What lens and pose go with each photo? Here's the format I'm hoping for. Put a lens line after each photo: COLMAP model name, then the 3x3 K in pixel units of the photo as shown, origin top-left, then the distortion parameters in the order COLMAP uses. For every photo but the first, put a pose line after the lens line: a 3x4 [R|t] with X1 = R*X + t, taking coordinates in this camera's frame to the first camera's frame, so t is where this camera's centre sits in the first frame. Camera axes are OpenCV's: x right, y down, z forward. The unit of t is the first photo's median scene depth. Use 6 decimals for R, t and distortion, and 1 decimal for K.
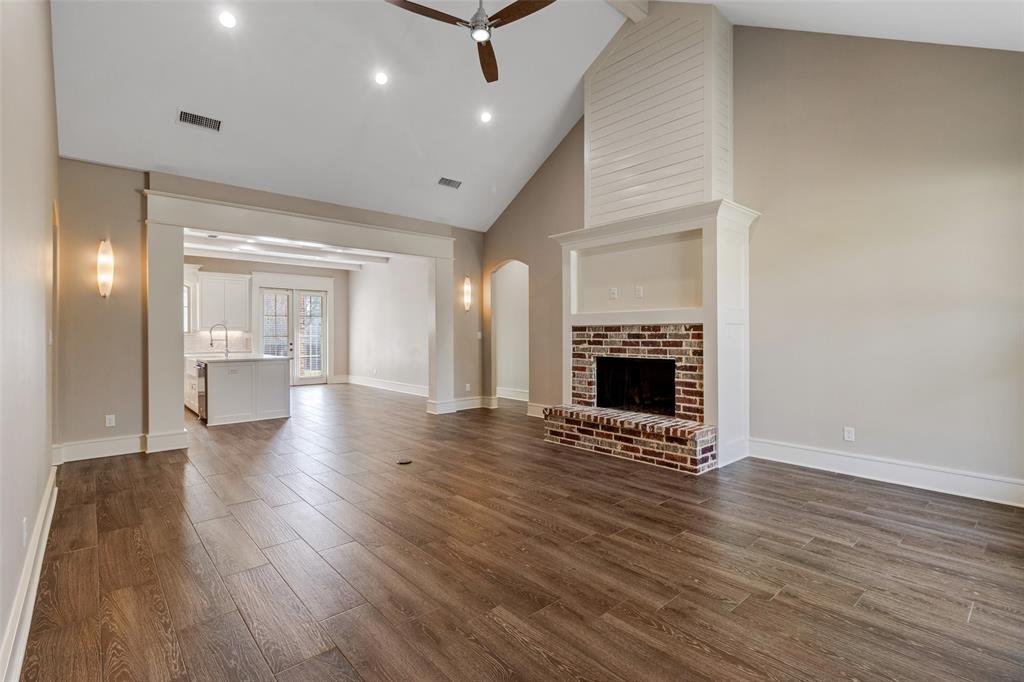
lens RADIAL K [[471.4, 0, 511.4], [0, 471.4, 333.3], [0, 0, 1]] dist [0.002781, 0.000050]
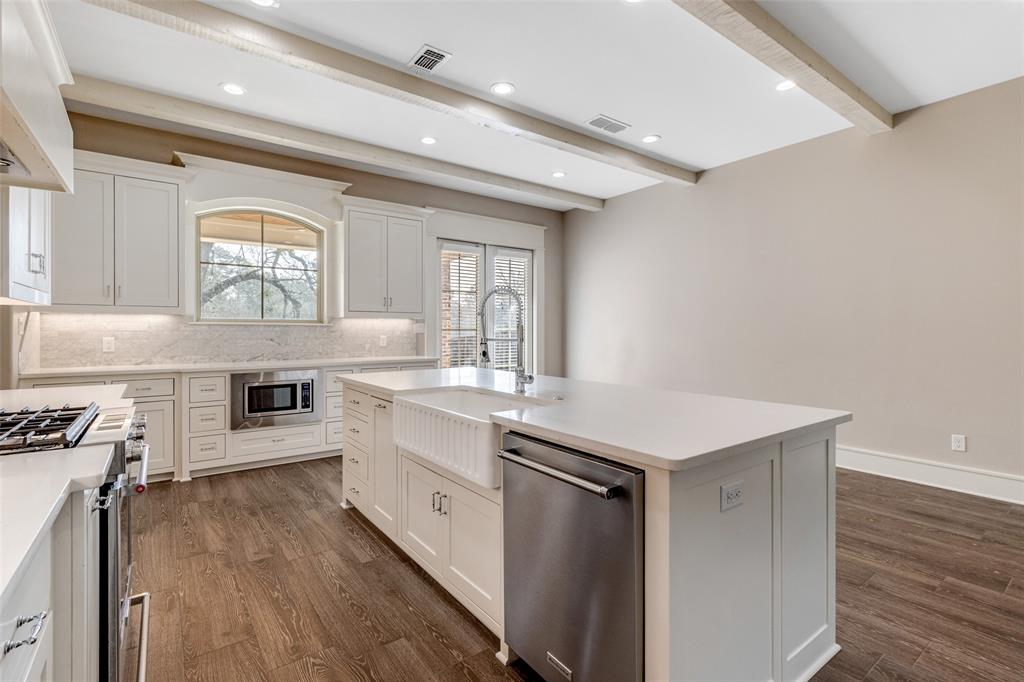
lens RADIAL K [[471.4, 0, 508.8], [0, 471.4, 337.7], [0, 0, 1]] dist [0.002781, 0.000050]
pose [[0.995035, 0.001792, -0.099506, -0.788283], [0.000045, 0.999830, 0.018464, 0.011324], [0.099522, -0.018377, 0.994866, 0.939934]]
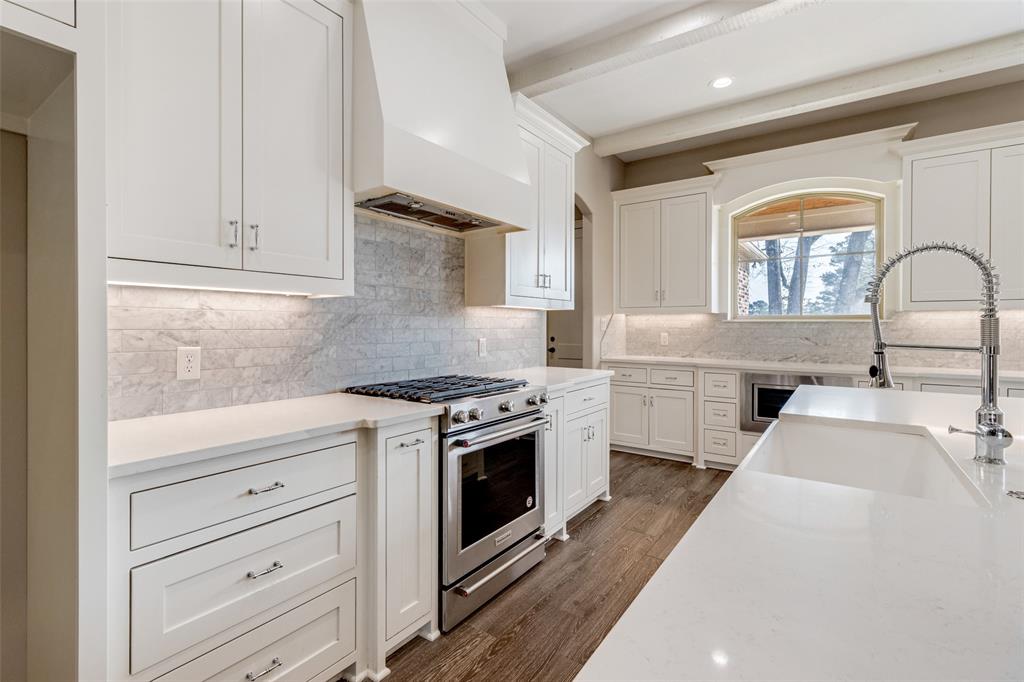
lens RADIAL K [[471.4, 0, 506.4], [0, 471.4, 331.9], [0, 0, 1]] dist [0.002781, 0.000050]
pose [[0.217314, 0.011757, -0.976031, -0.673069], [-0.001578, 0.999930, 0.011693, 0.011842], [0.976100, -0.001001, 0.217317, 1.120895]]
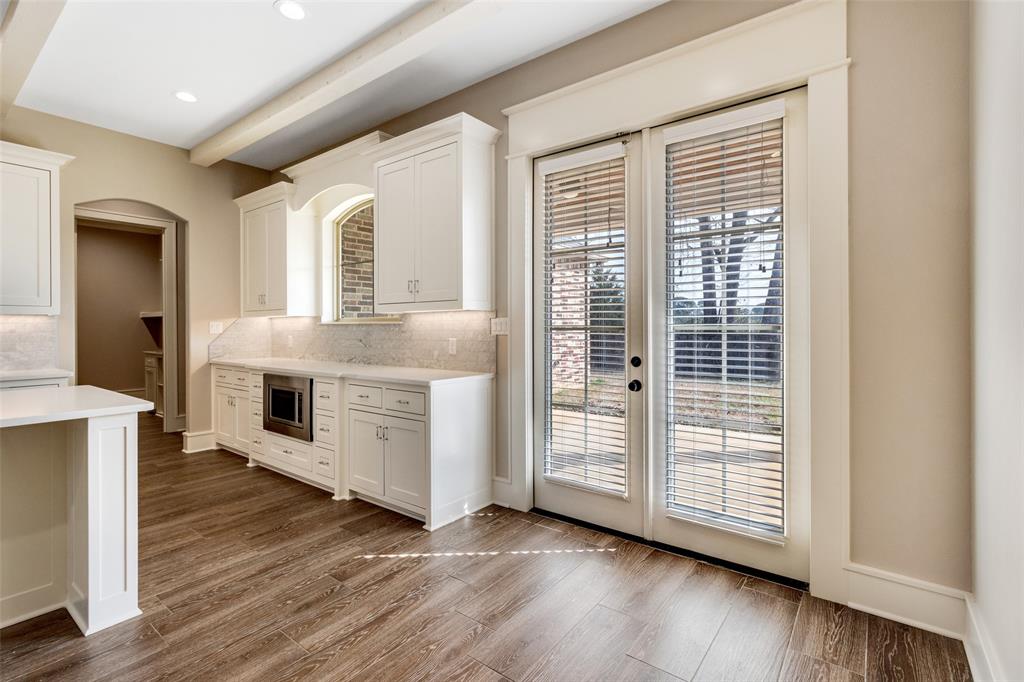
lens RADIAL K [[471.4, 0, 512.9], [0, 471.4, 334.8], [0, 0, 1]] dist [0.002781, 0.000050]
pose [[0.182161, 0.013199, -0.983180, -0.495150], [0.005085, 0.999884, 0.014365, 0.011414], [0.983256, -0.007617, 0.182073, 1.859152]]
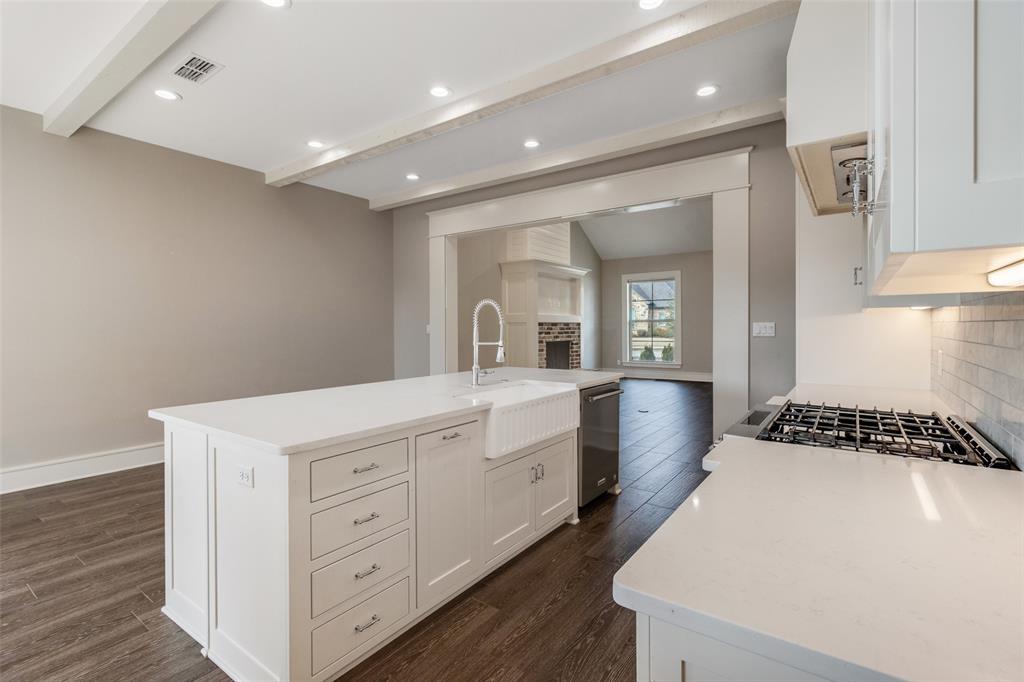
lens RADIAL K [[471.4, 0, 512.7], [0, 471.4, 335.4], [0, 0, 1]] dist [0.002781, 0.000050]
pose [[-0.209967, -0.014989, 0.977594, -1.345904], [-0.000700, 0.999885, 0.015181, 0.003955], [-0.977708, 0.002504, -0.209953, 1.437964]]
